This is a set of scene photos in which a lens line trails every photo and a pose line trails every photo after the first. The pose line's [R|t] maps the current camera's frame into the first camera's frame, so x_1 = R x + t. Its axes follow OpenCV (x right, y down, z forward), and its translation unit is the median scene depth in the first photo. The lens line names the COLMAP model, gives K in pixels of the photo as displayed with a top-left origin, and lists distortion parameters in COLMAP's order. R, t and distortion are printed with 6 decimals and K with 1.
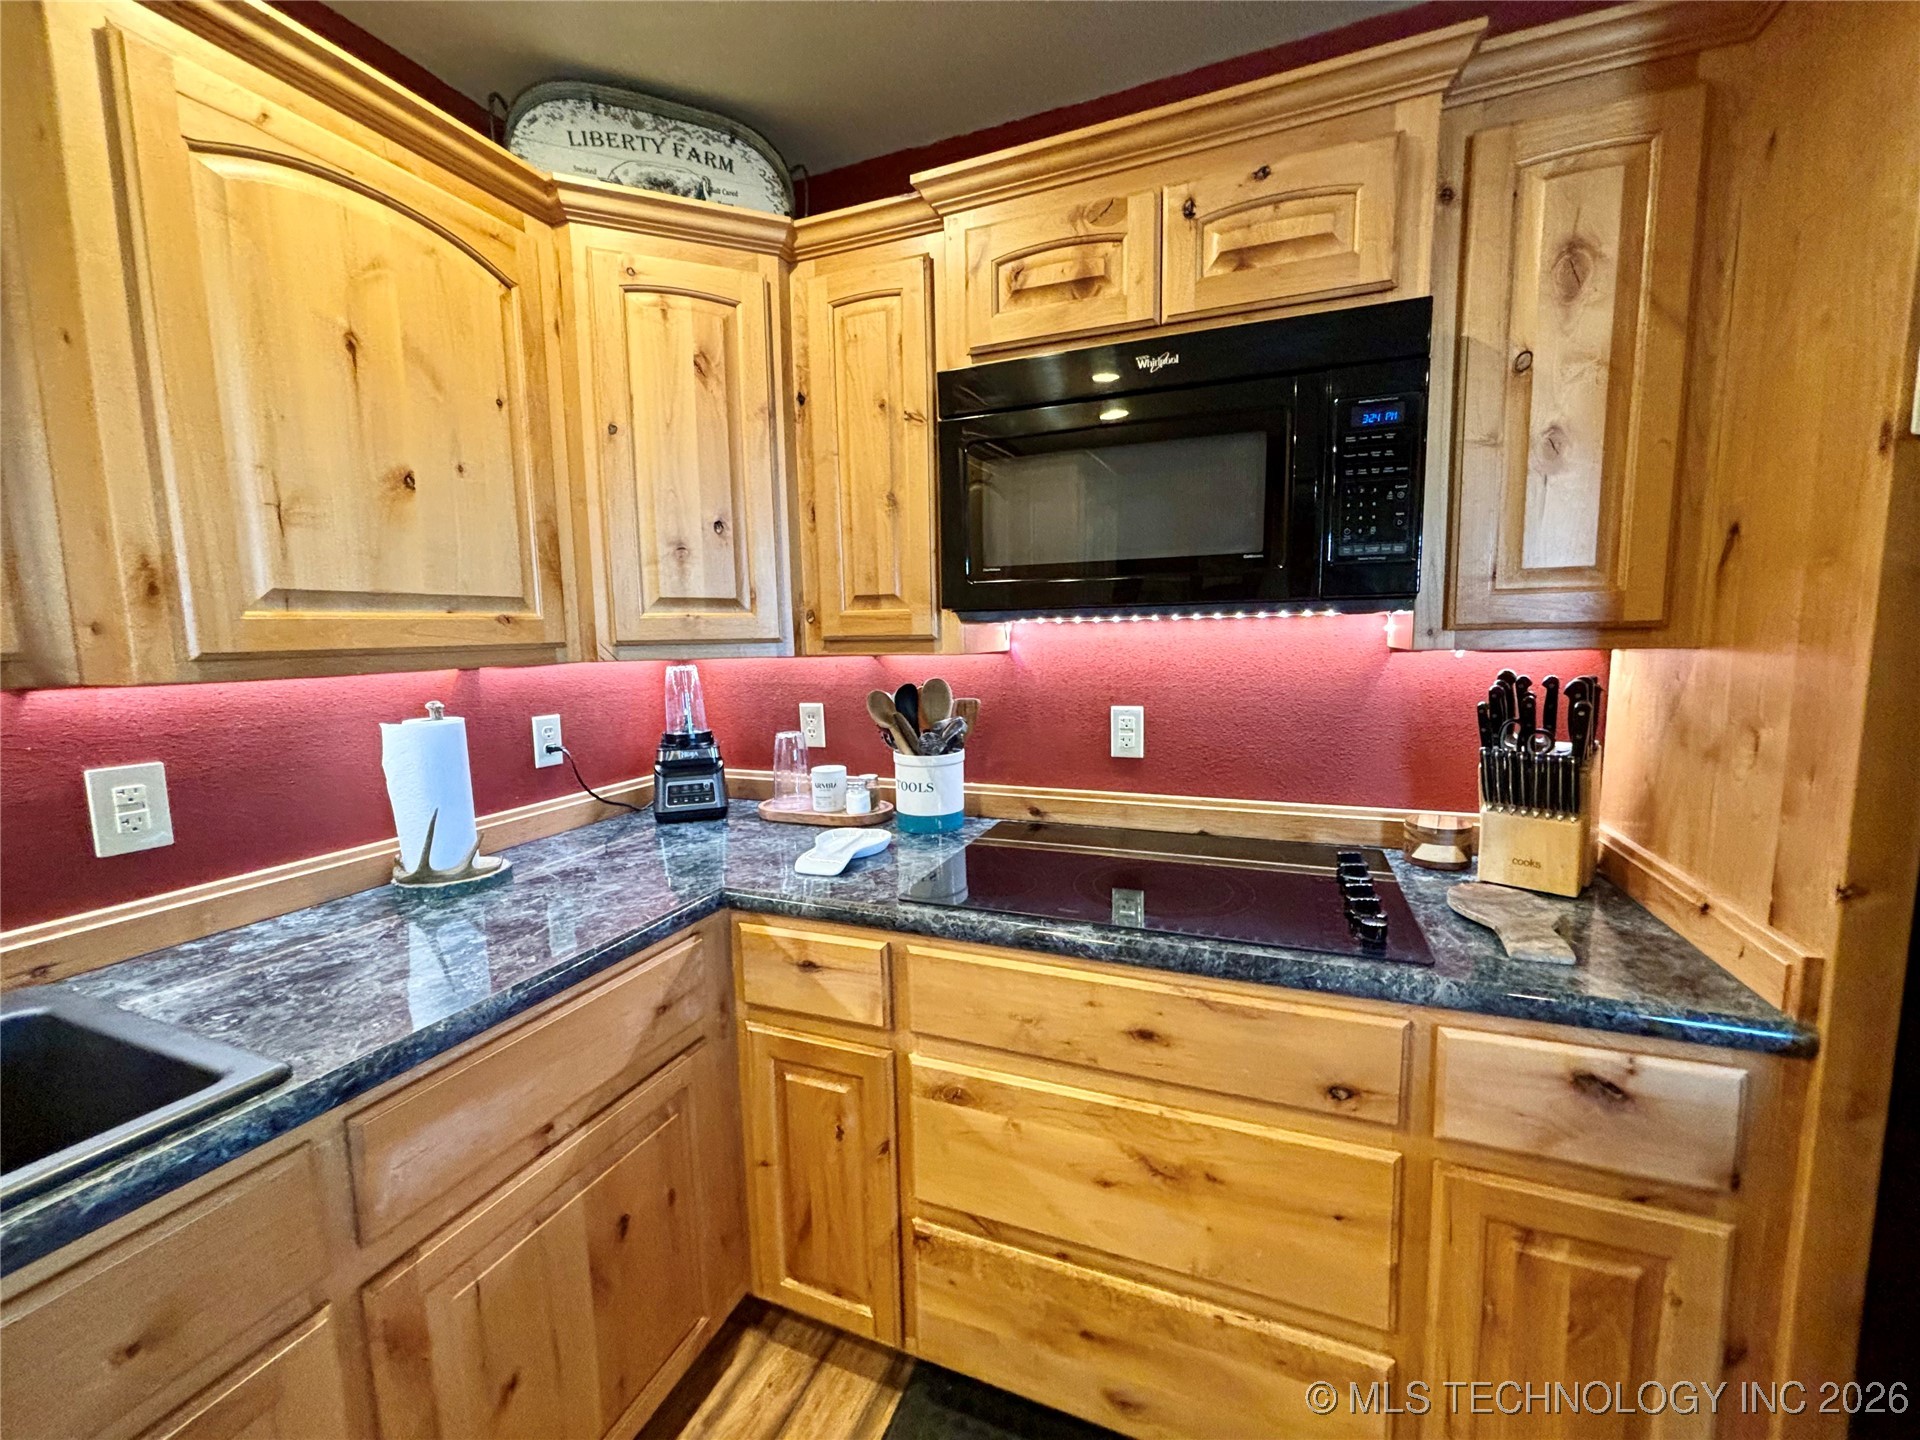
lens RADIAL K [[770.3, 0, 947.9], [0, 770.3, 703.6], [0, 0, 1]] dist [-0.000424, 0.001554]
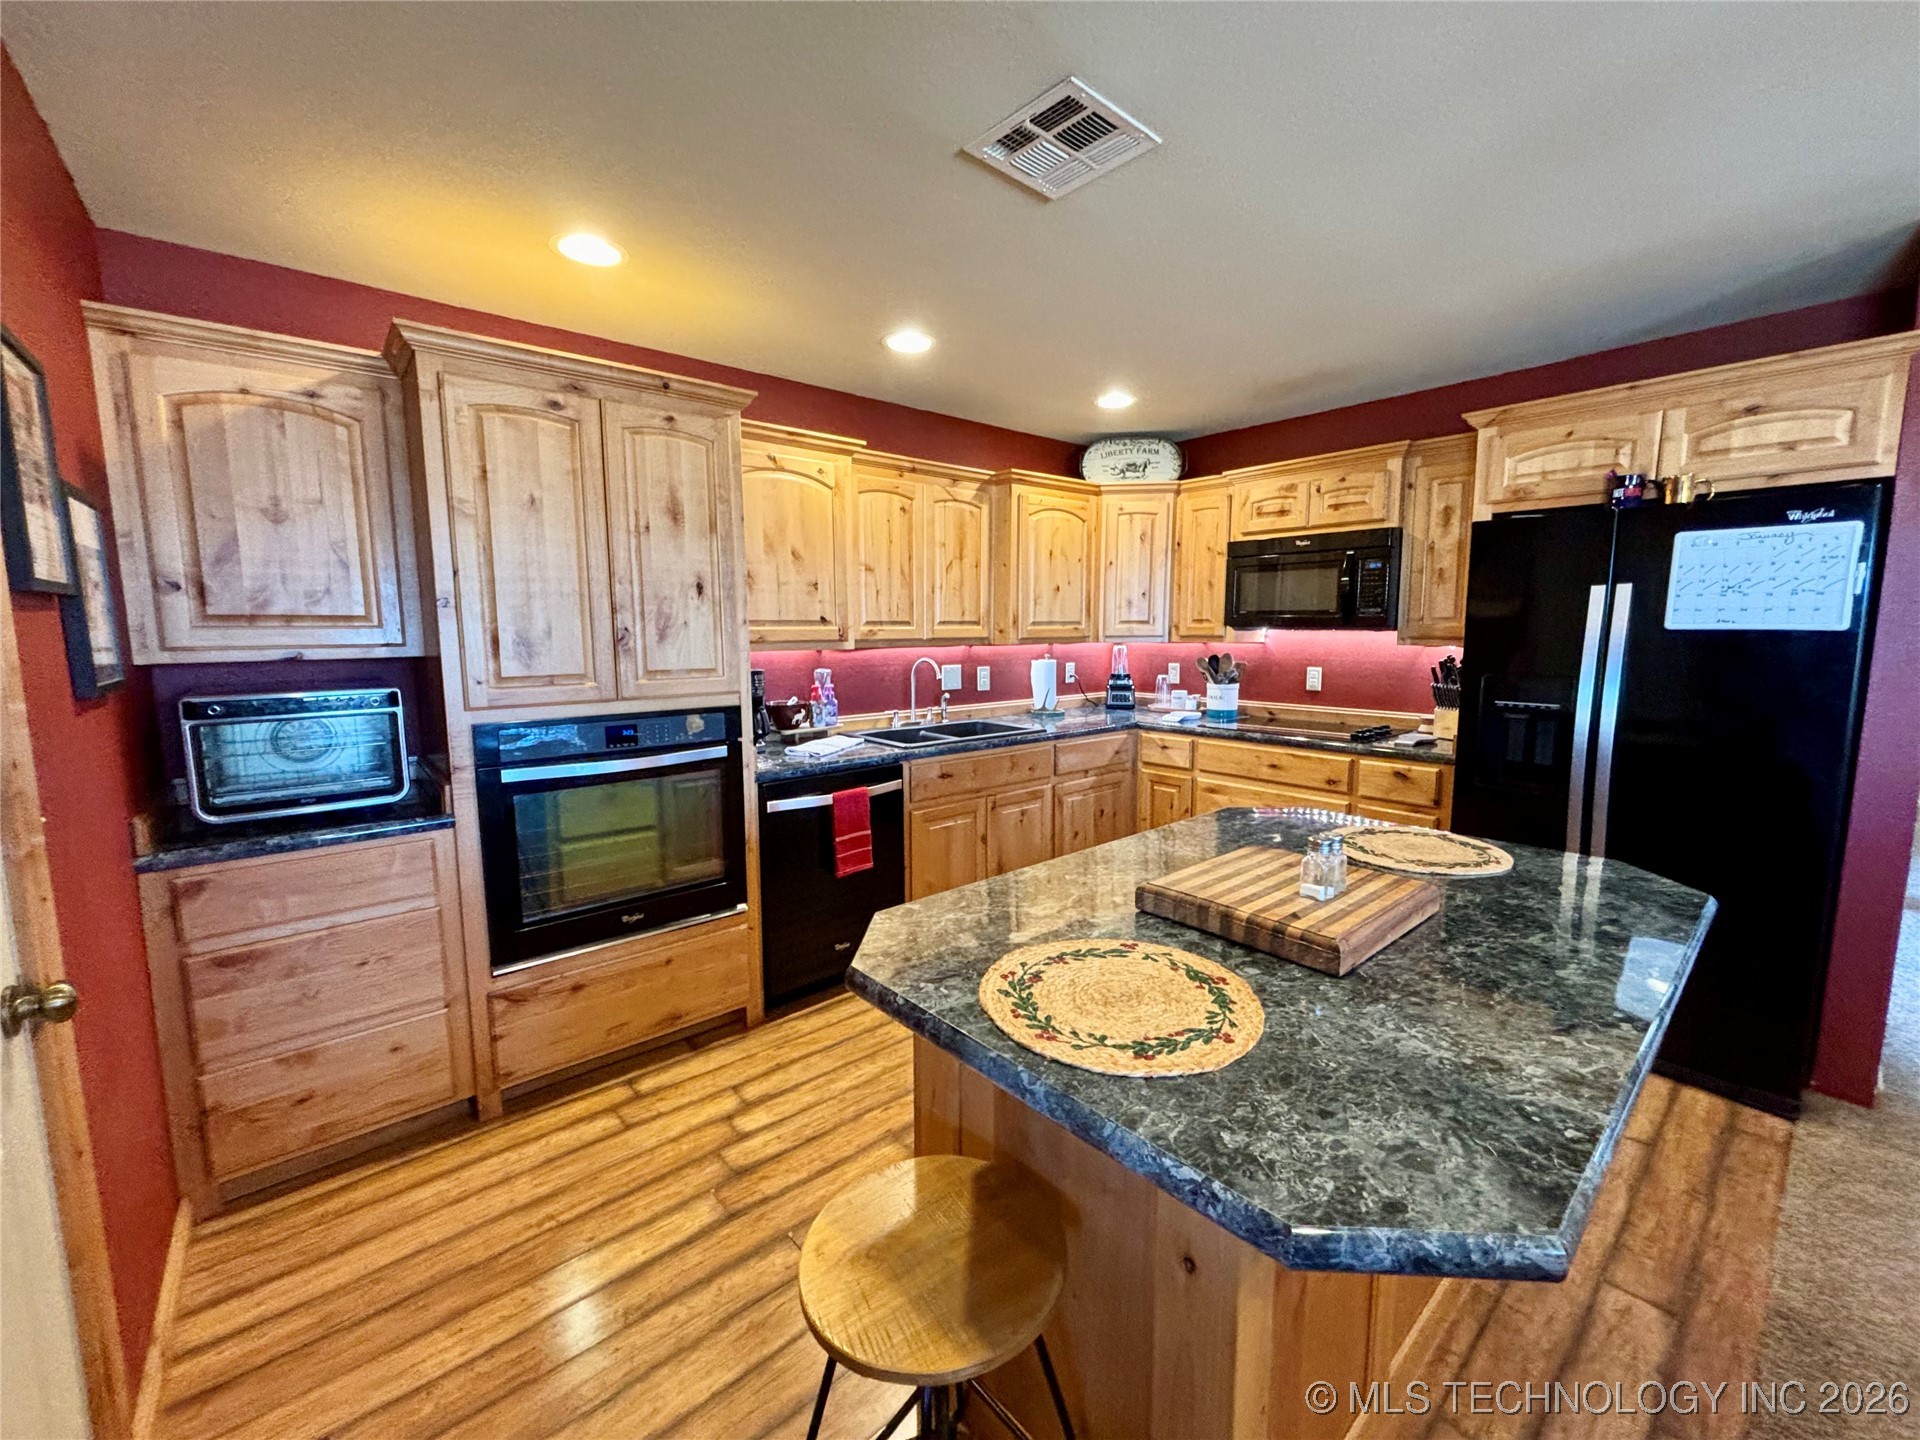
lens RADIAL K [[770.3, 0, 946.9], [0, 770.3, 741.2], [0, 0, 1]] dist [-0.000424, 0.001554]
pose [[0.887565, 0.083083, -0.453130, 0.369228], [-0.054773, 0.995658, 0.075271, 0.124720], [0.457416, -0.041989, 0.888261, -1.791081]]
